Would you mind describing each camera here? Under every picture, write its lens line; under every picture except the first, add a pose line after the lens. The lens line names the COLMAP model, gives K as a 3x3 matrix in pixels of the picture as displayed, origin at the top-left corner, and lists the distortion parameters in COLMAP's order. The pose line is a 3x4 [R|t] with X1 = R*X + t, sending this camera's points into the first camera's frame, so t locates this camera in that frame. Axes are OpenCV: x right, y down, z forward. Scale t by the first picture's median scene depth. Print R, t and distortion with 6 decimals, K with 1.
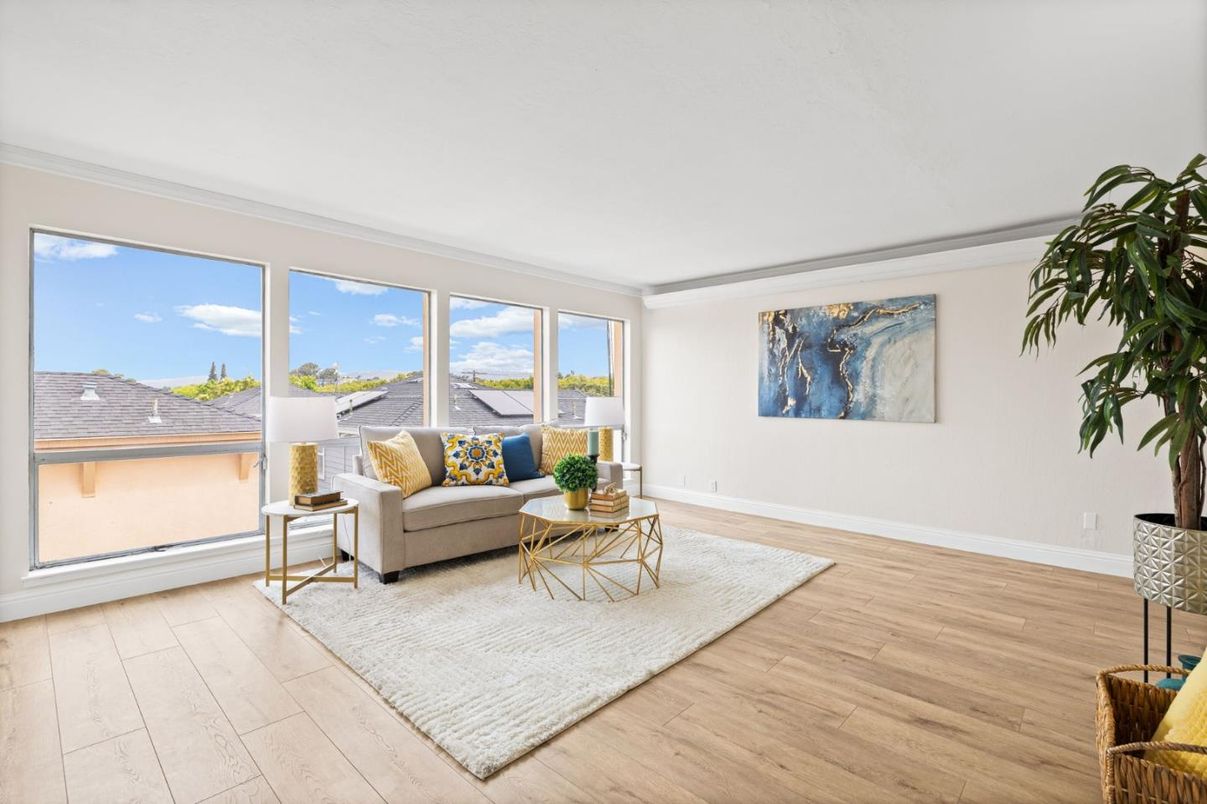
lens RADIAL K [[516.7, 0, 597.5], [0, 516.7, 400.6], [0, 0, 1]] dist [0.005969, -0.000165]
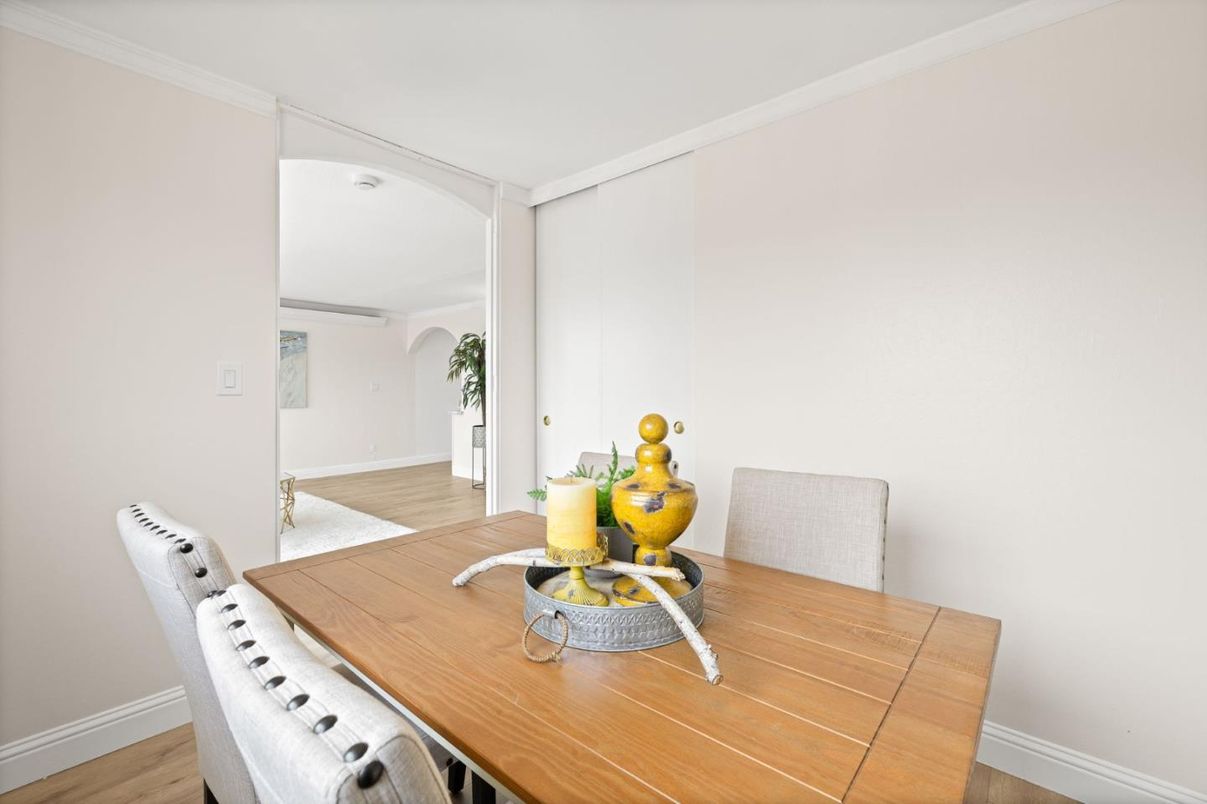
lens RADIAL K [[516.7, 0, 597.2], [0, 516.7, 389.8], [0, 0, 1]] dist [0.005969, -0.000165]
pose [[-0.020115, -0.011766, 0.999728, -1.008005], [0.003262, 0.999925, 0.011834, -0.030229], [-0.999792, 0.003499, -0.020075, 0.062475]]
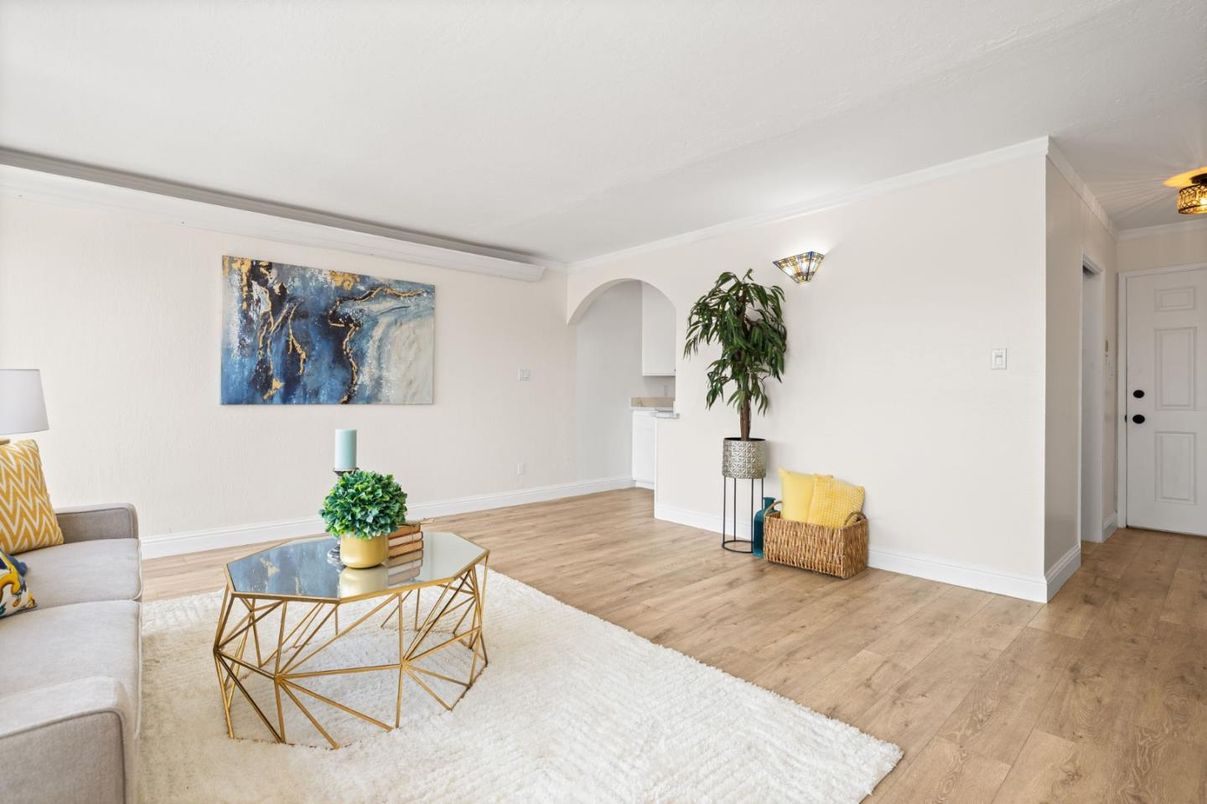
lens RADIAL K [[575.4, 0, 594.0], [0, 575.4, 383.1], [0, 0, 1]] dist [0.001480, 0.000078]
pose [[0.109374, 0.008551, 0.993964, -0.472691], [-0.002590, 0.999962, -0.008317, 0.007795], [-0.993997, -0.001664, 0.109392, 0.493614]]
